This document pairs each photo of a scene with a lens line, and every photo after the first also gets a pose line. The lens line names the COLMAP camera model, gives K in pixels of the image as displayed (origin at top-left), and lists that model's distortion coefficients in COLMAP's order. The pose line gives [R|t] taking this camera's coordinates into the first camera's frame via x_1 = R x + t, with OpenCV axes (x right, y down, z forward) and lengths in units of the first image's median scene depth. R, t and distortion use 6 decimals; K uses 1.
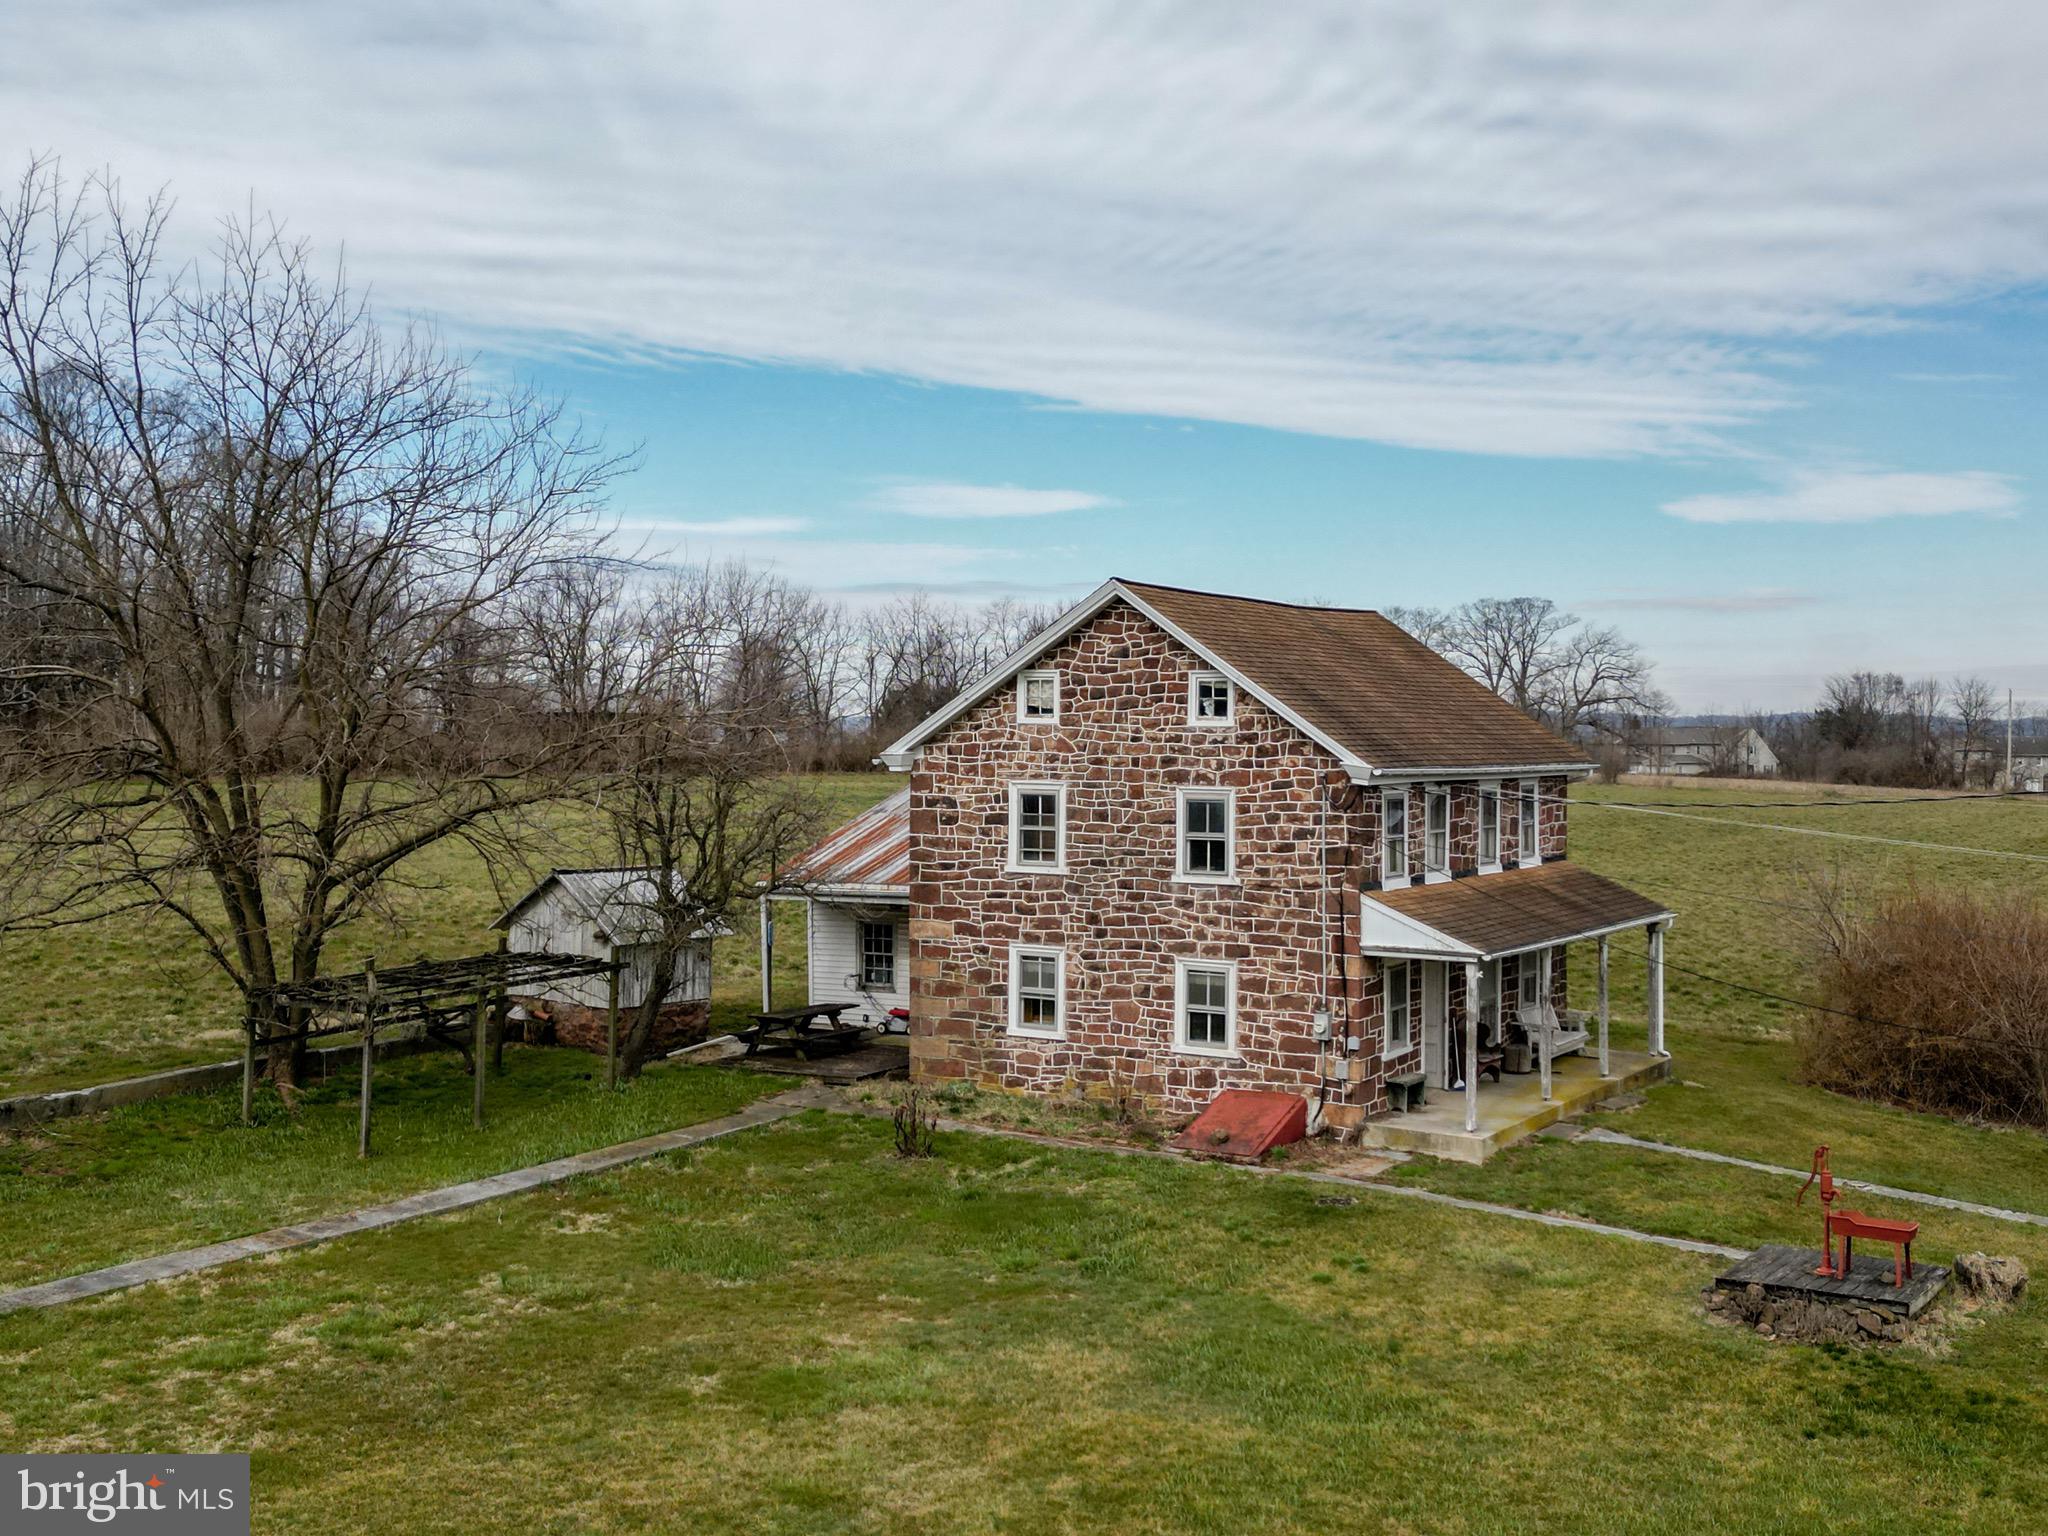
lens RADIAL K [[2184.2, 0, 1040.9], [0, 2184.2, 720.1], [0, 0, 1]] dist [0.079631, 0.000000]
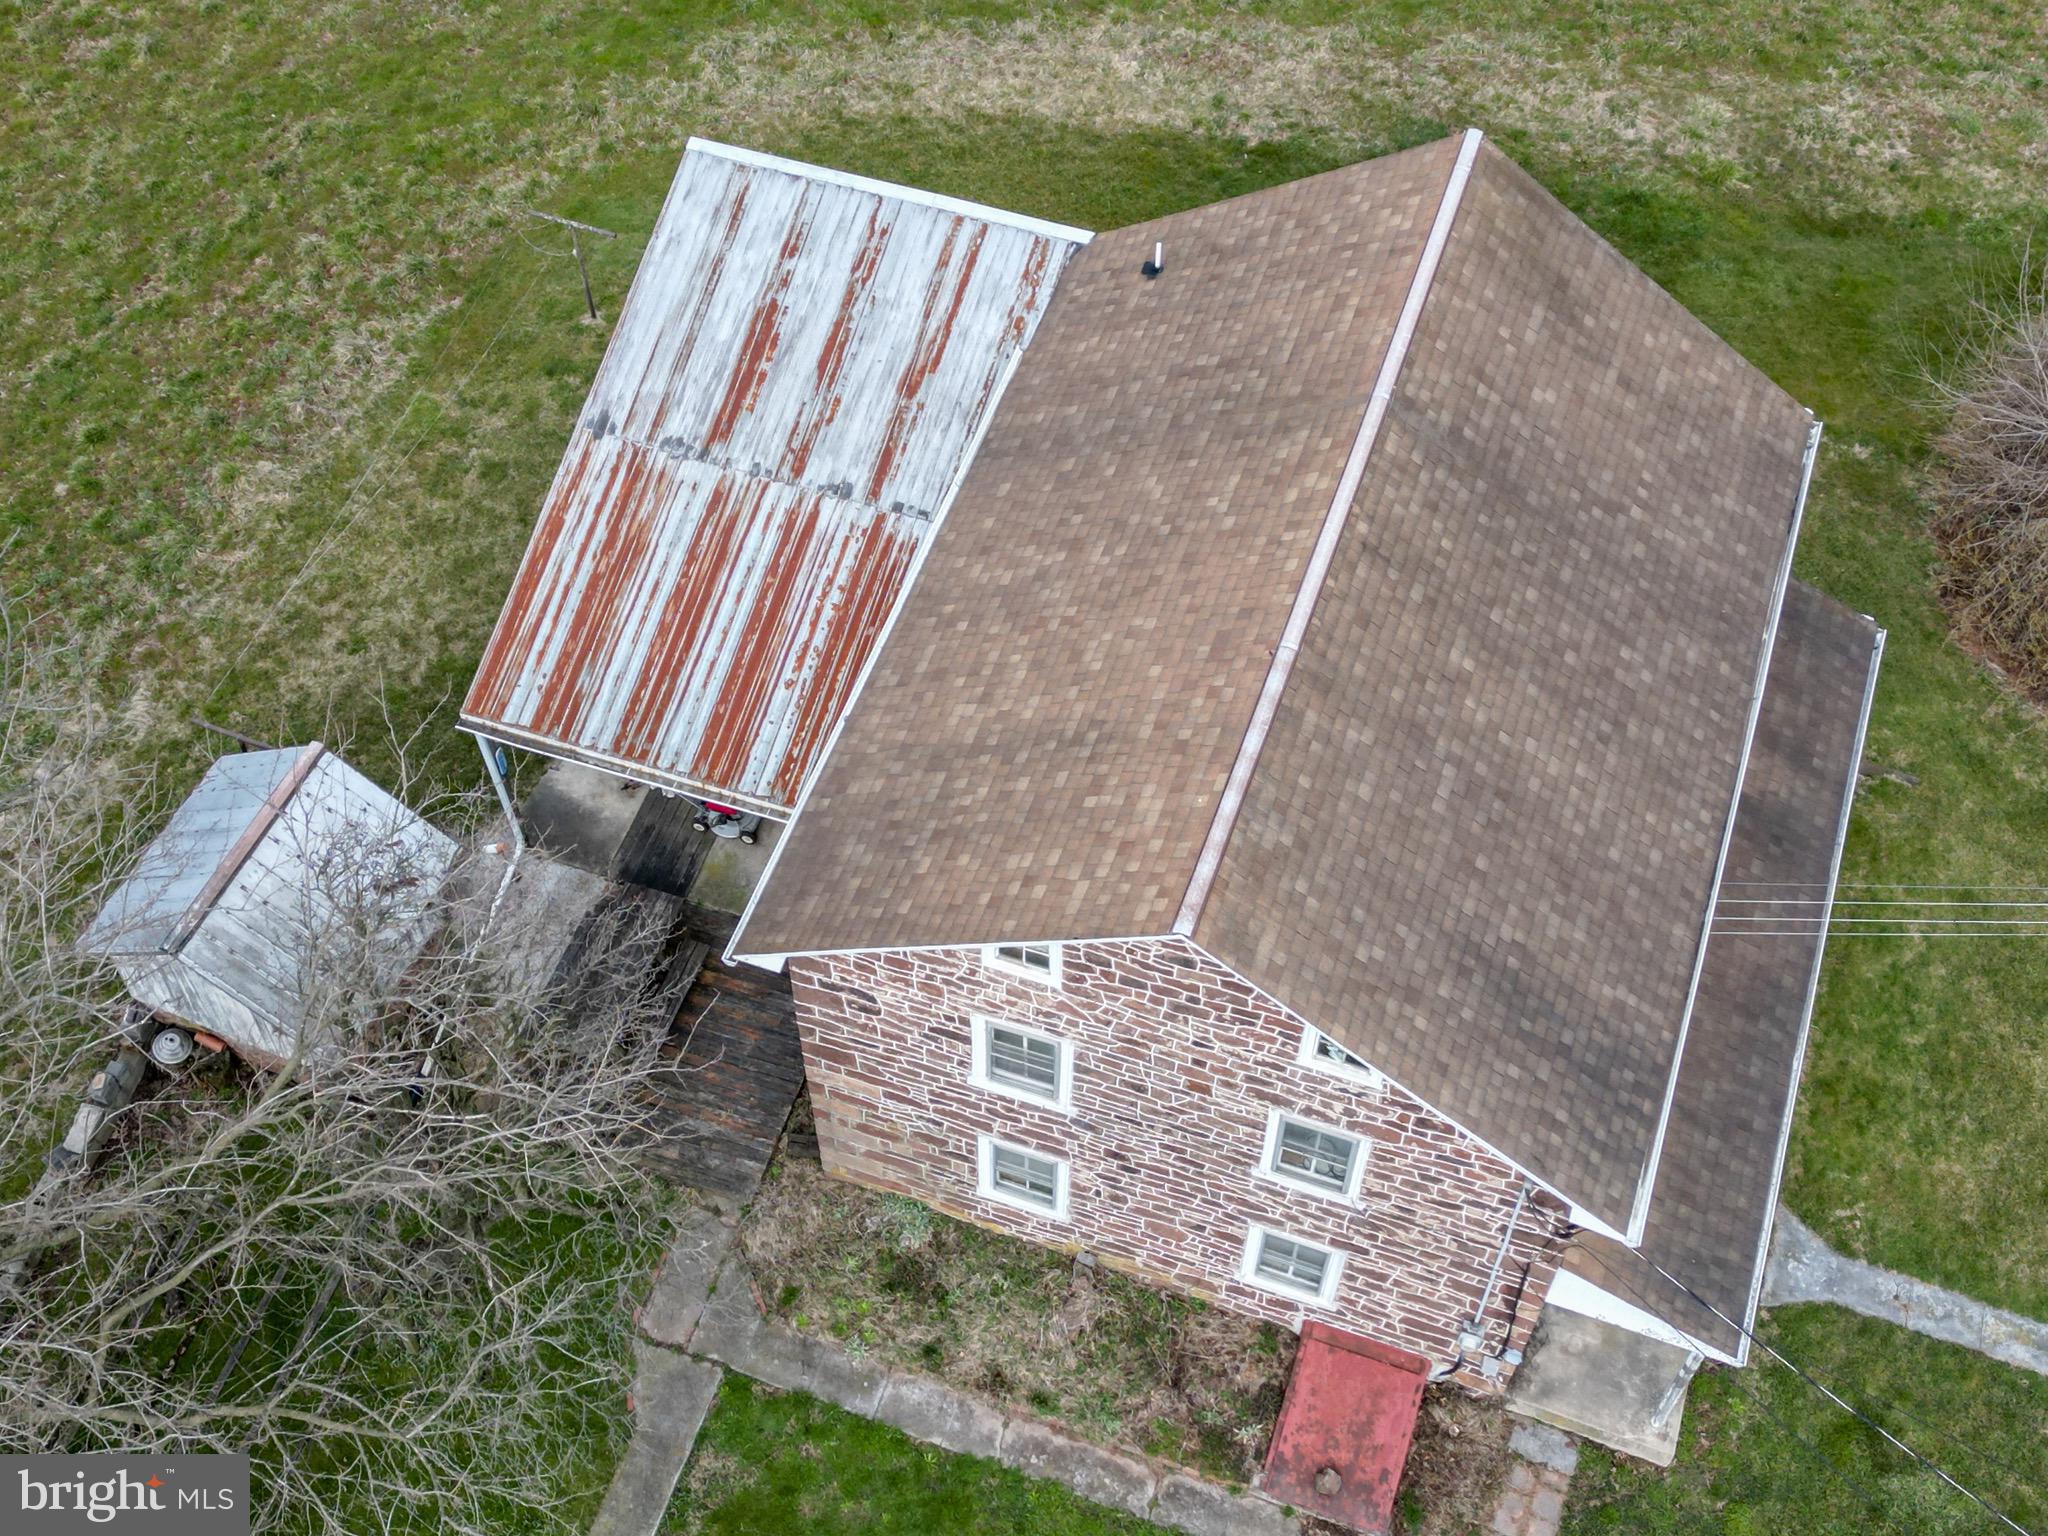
lens RADIAL K [[2488.5, 0, 1026.0], [0, 2488.5, 773.1], [0, 0, 1]] dist [0.109193, 0.000000]
pose [[0.979434, -0.170686, 0.107585, -0.066431], [0.004178, 0.550266, 0.834979, -0.621814], [-0.201720, -0.817358, 0.539662, 0.723487]]
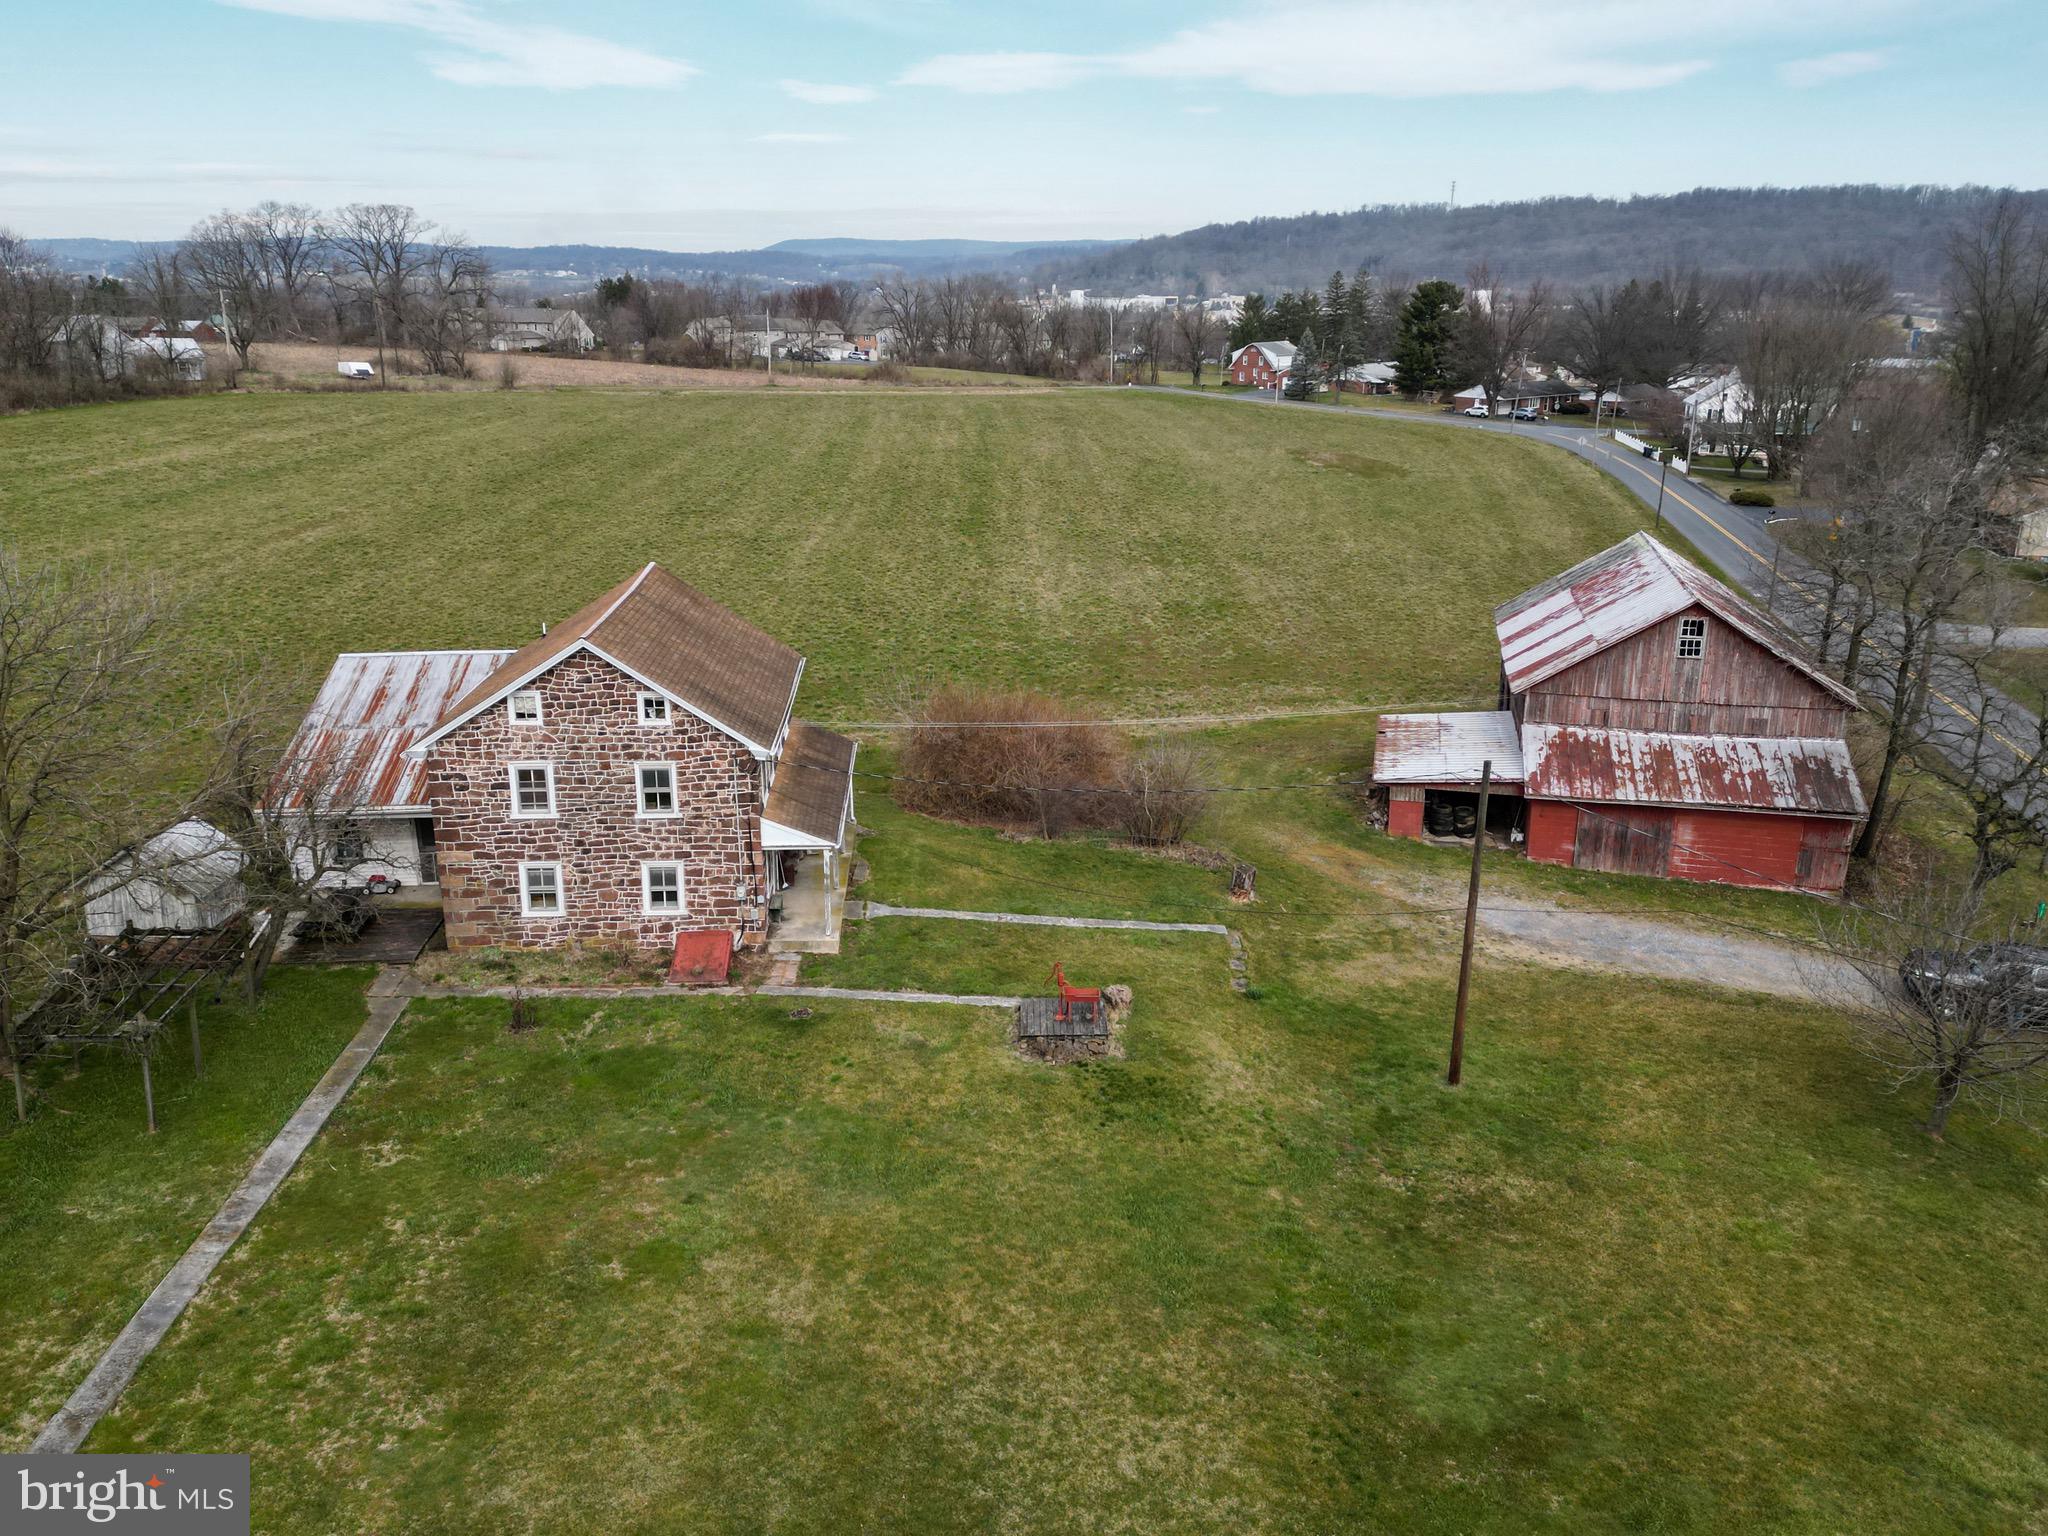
lens RADIAL K [[1601.3, 0, 1015.9], [0, 1601.3, 763.2], [0, 0, 1]] dist [0.091157, -0.099109]
pose [[0.826978, -0.166052, 0.537154, -0.348432], [-0.004463, 0.953422, 0.301606, -0.333518], [-0.562217, -0.251818, 0.787718, -0.093706]]
